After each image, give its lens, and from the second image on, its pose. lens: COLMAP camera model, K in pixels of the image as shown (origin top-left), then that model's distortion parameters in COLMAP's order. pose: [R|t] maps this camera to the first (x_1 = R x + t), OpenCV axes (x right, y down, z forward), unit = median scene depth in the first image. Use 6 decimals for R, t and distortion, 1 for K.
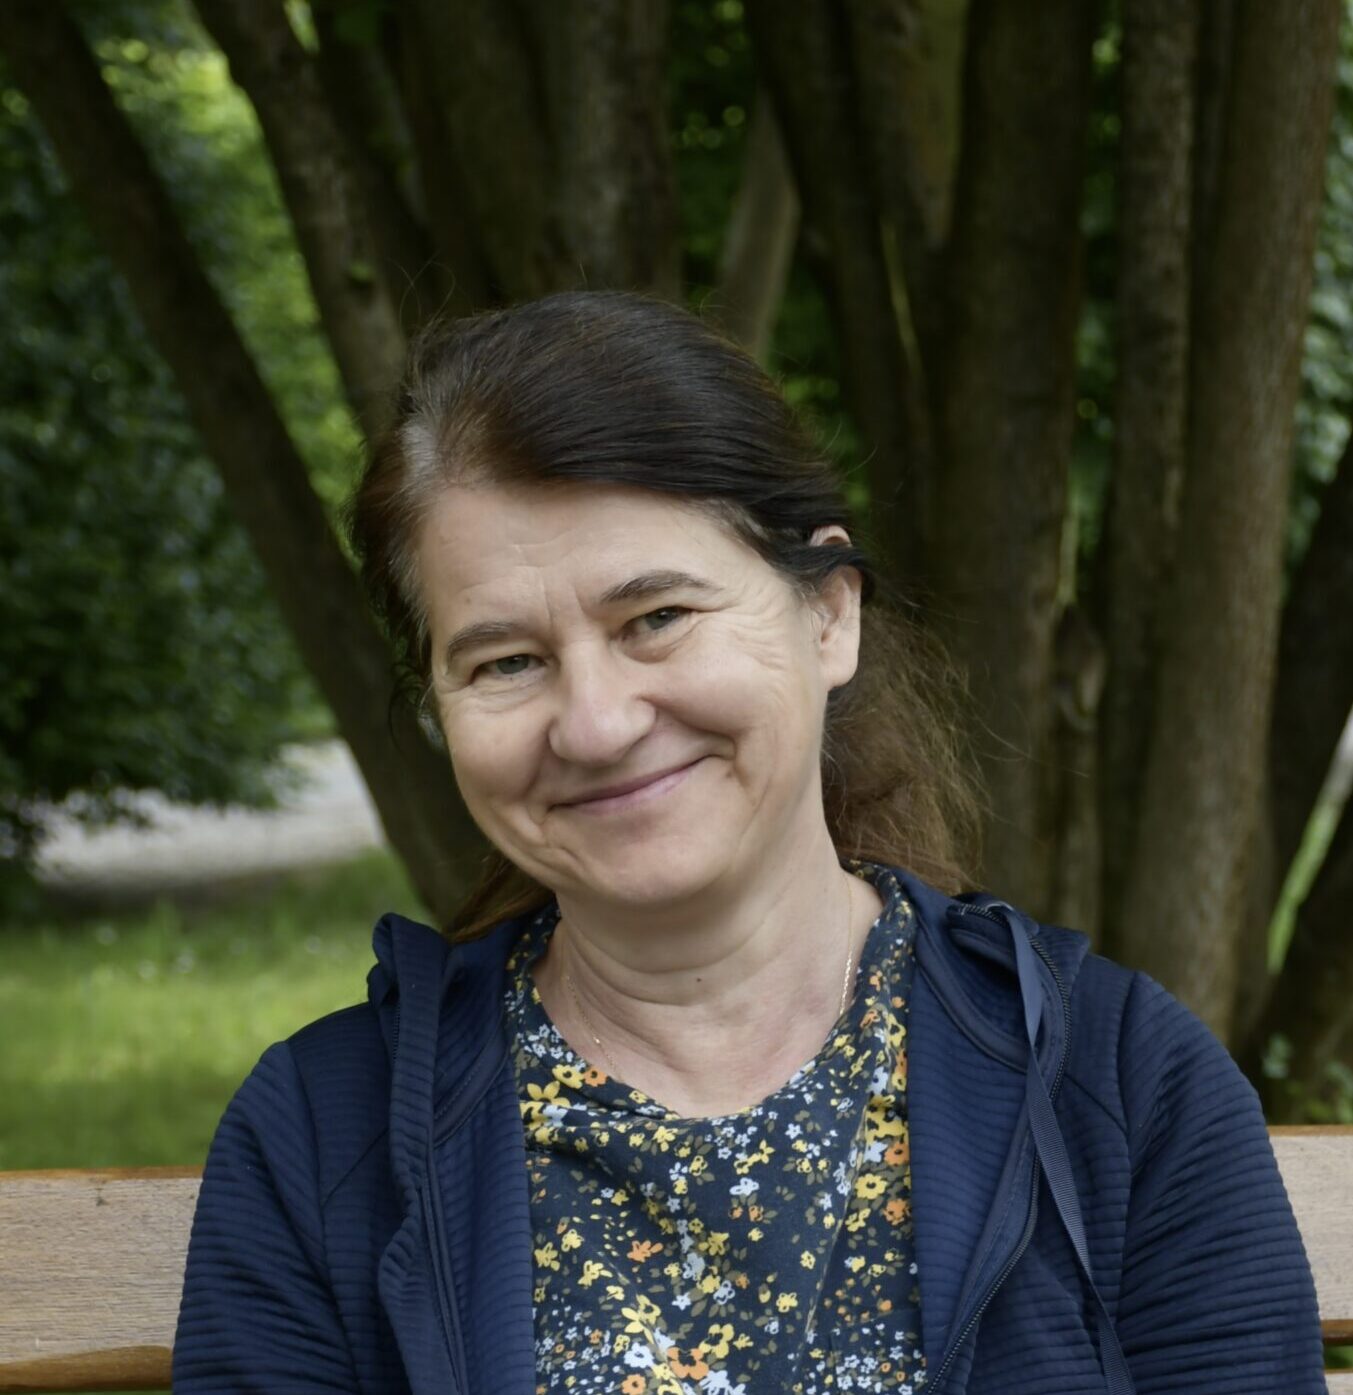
lens RADIAL K [[5175.6, 0, 675.2], [0, 5175.6, 1064.7], [0, 0, 1]] dist [-0.023206, 0.265992]
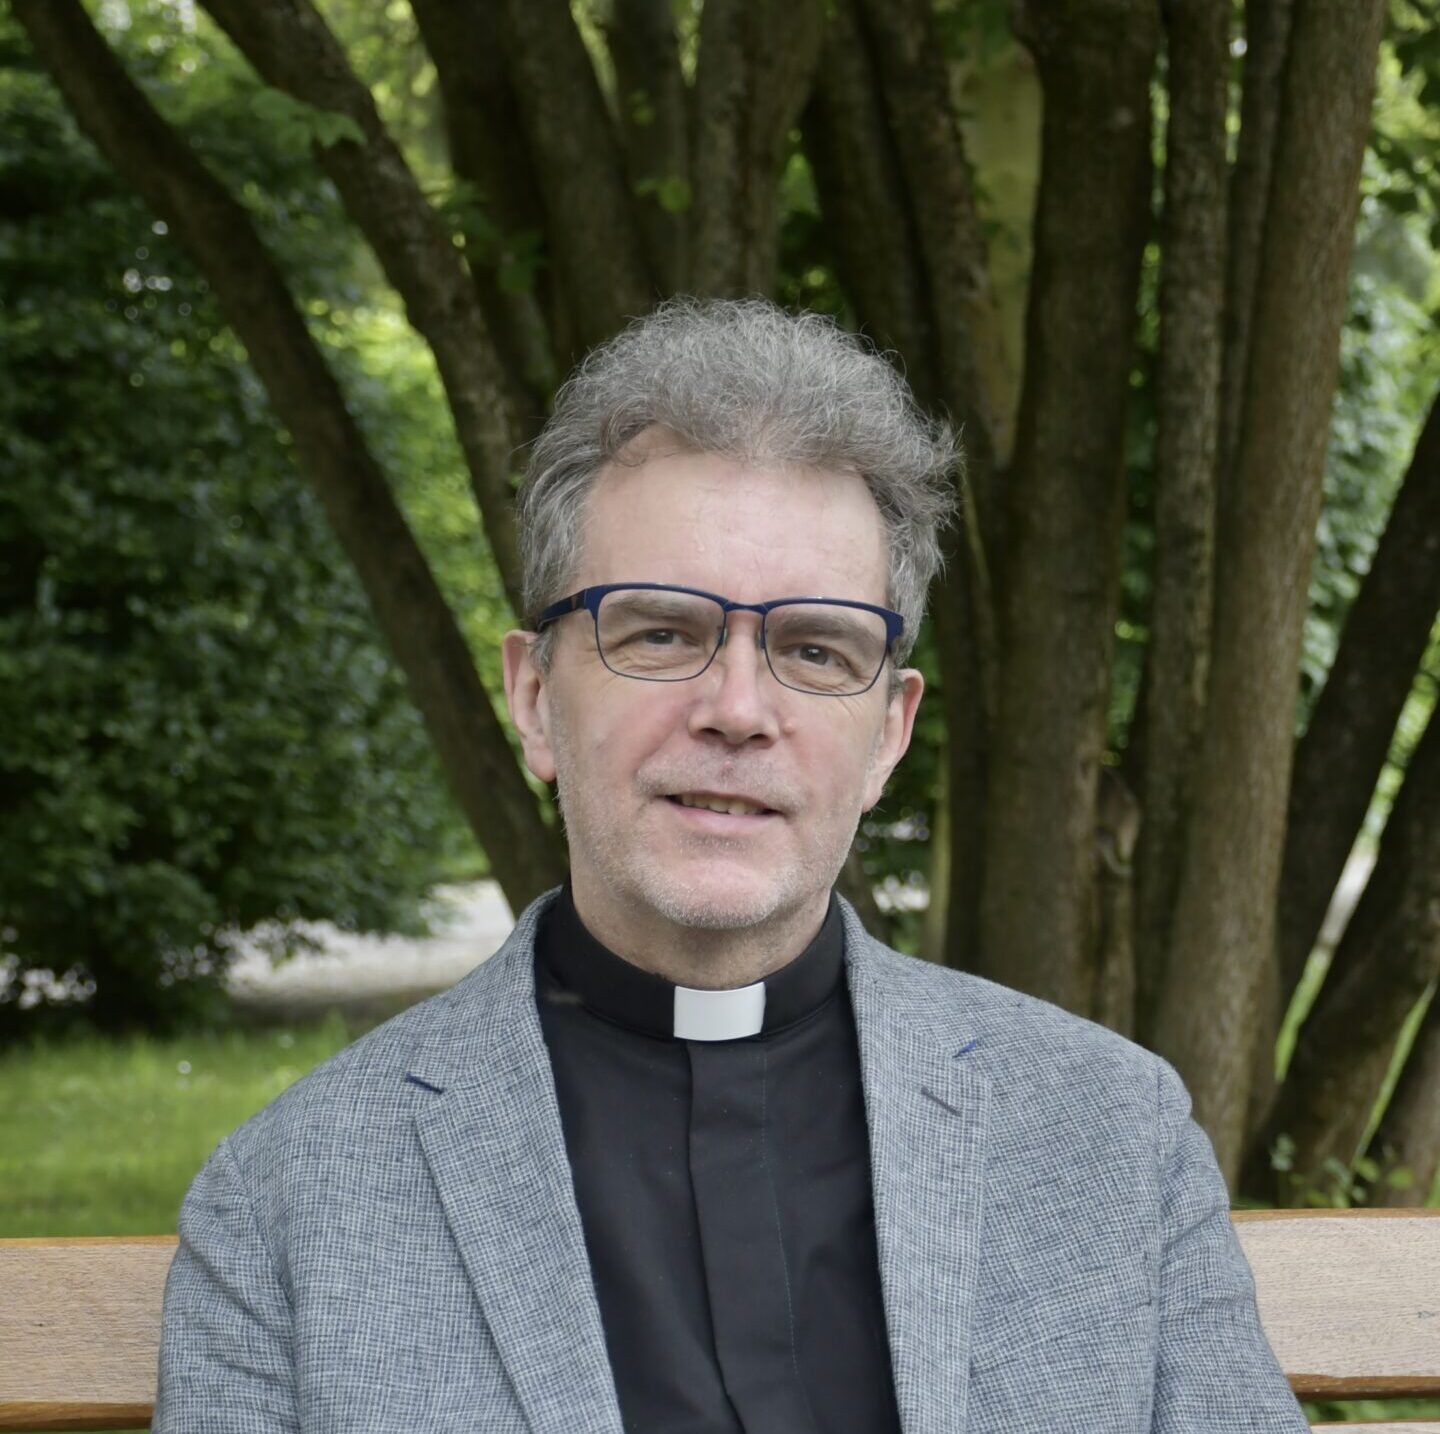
lens RADIAL K [[4324.2, 0, 698.7], [0, 4324.2, 990.7], [0, 0, 1]] dist [0.001253, -0.106141]
pose [[0.999842, 0.011613, -0.013424, -0.004183], [-0.012119, 0.999196, -0.038207, 0.000750], [0.012970, 0.038364, 0.999180, 0.012162]]
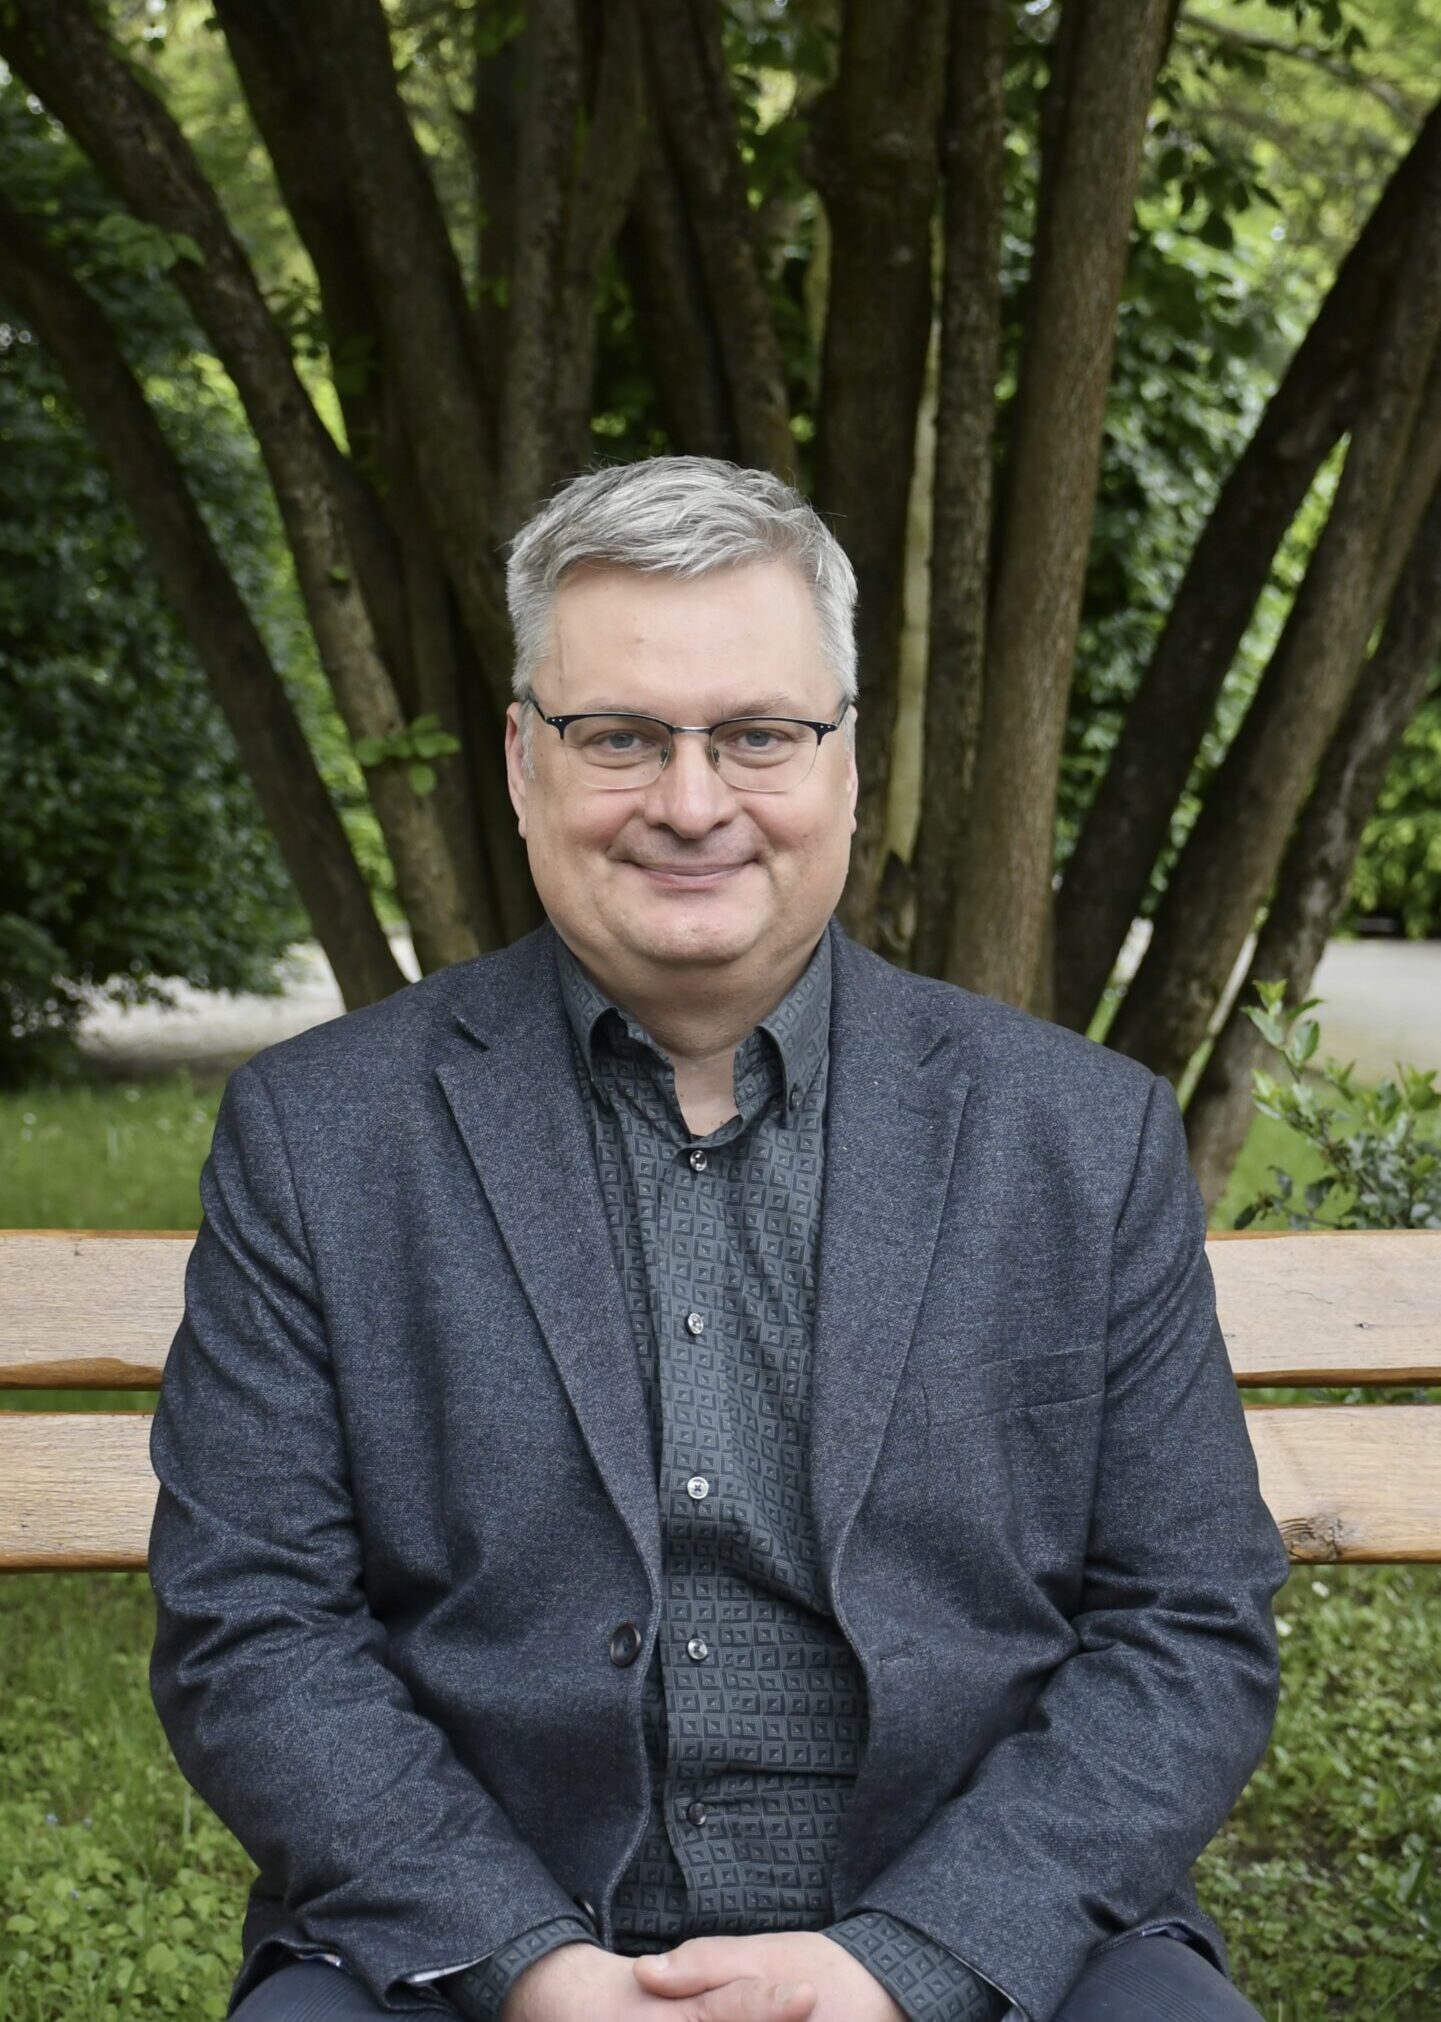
lens RADIAL K [[4458.5, 0, 680.1], [0, 4458.5, 836.8], [0, 0, 1]] dist [-0.007716, -0.008595]
pose [[0.999339, 0.035380, 0.008355, 0.015054], [-0.034503, 0.995475, -0.088534, 0.006089], [-0.011449, 0.088187, 0.996038, -0.086466]]
